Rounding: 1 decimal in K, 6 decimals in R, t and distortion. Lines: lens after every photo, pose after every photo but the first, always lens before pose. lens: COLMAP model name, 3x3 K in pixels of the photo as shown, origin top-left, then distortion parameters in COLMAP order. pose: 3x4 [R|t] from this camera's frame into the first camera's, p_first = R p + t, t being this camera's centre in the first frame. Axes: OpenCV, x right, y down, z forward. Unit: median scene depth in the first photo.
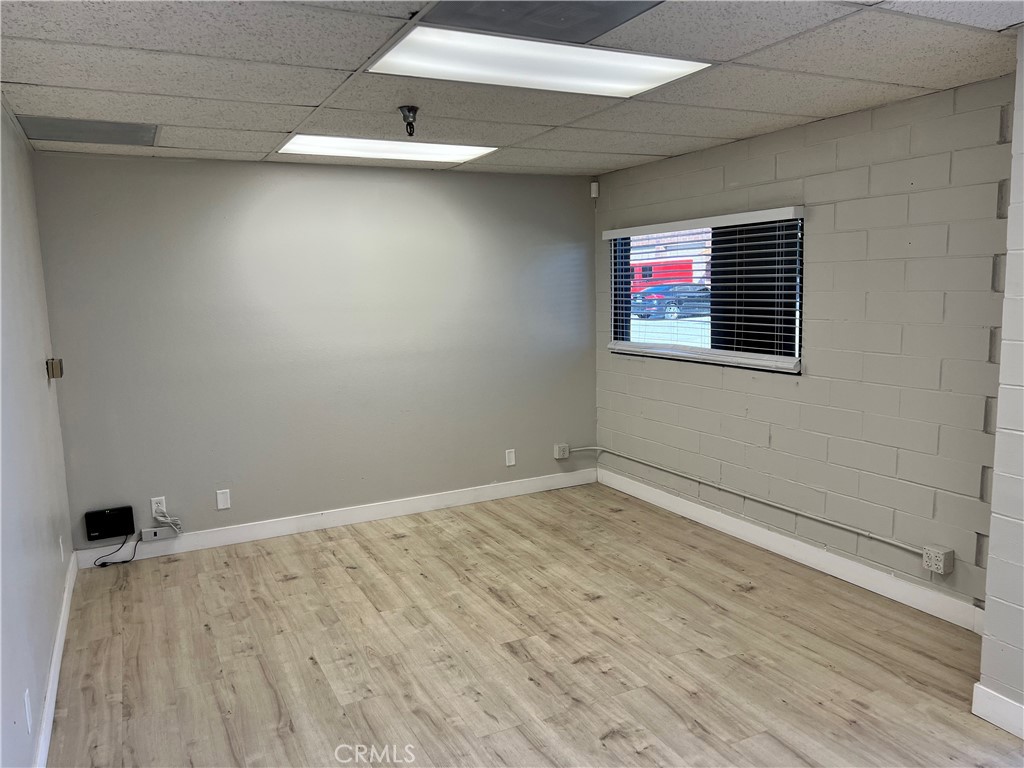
lens RADIAL K [[779.6, 0, 517.9], [0, 779.6, 384.3], [0, 0, 1]] dist [0.082697, -0.077783]
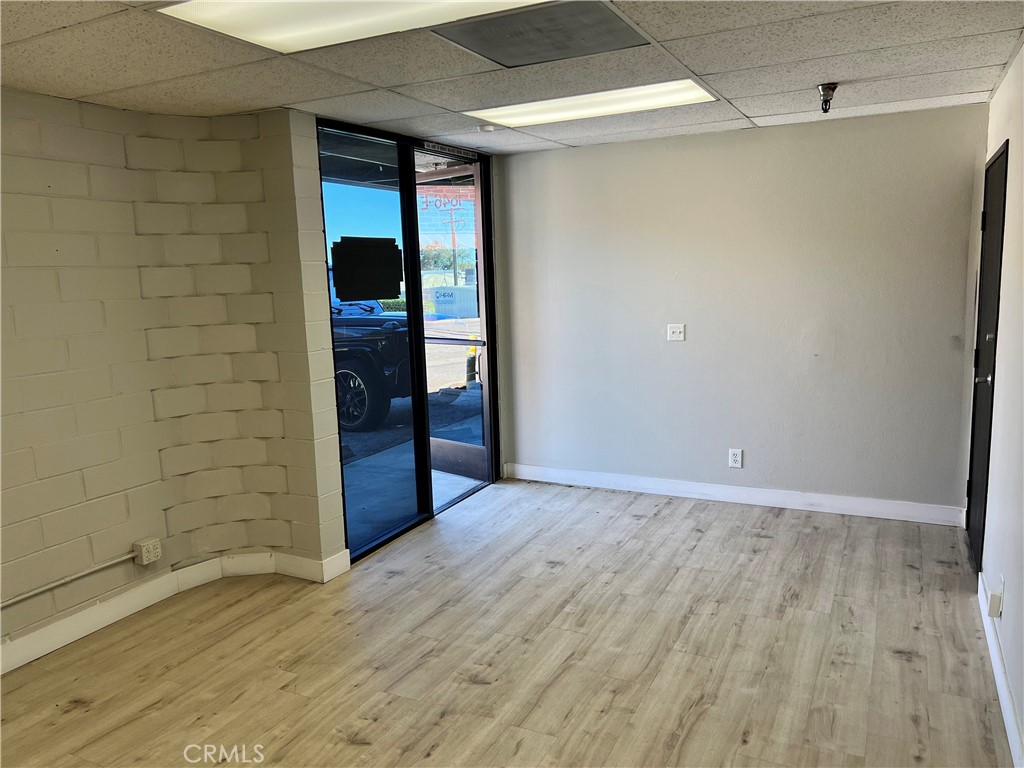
lens RADIAL K [[779.6, 0, 515.6], [0, 779.6, 379.1], [0, 0, 1]] dist [0.082697, -0.077783]
pose [[-0.591772, -0.071526, 0.802926, -0.697047], [0.151886, 0.968321, 0.198203, -0.159731], [-0.791667, 0.239244, -0.562162, 1.348138]]
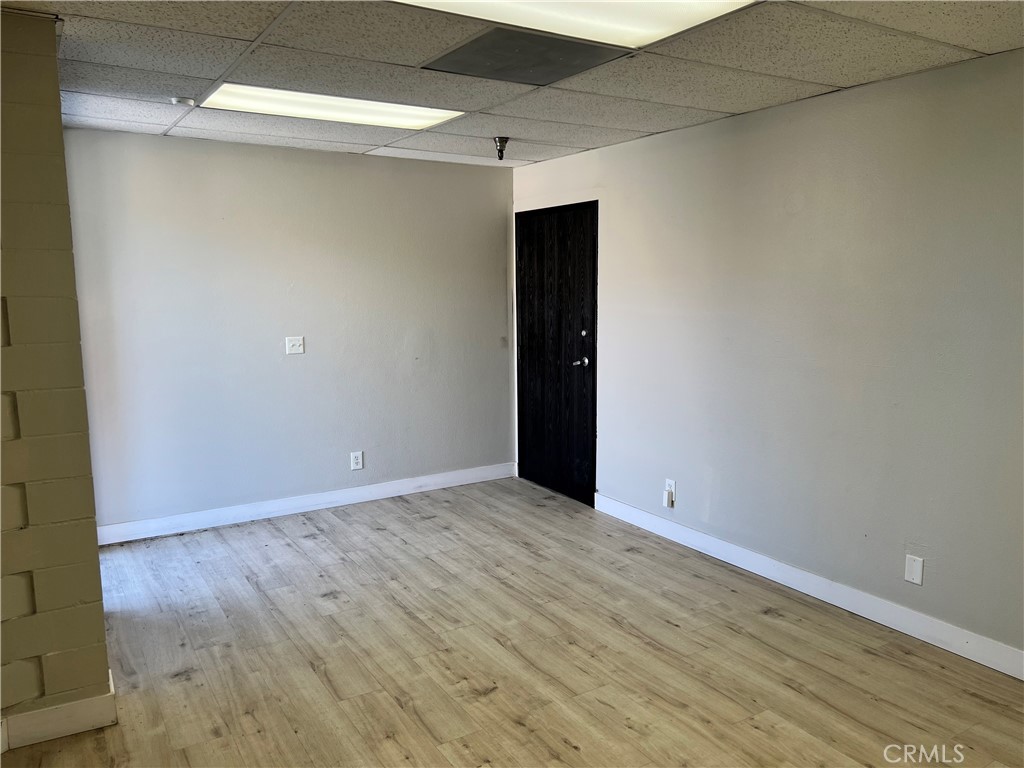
lens RADIAL K [[779.6, 0, 510.8], [0, 779.6, 374.4], [0, 0, 1]] dist [0.082697, -0.077783]
pose [[-0.995984, 0.041055, -0.079565, 0.140423], [0.019492, 0.966784, 0.254850, -0.225990], [0.087385, 0.252276, -0.963702, 1.761858]]
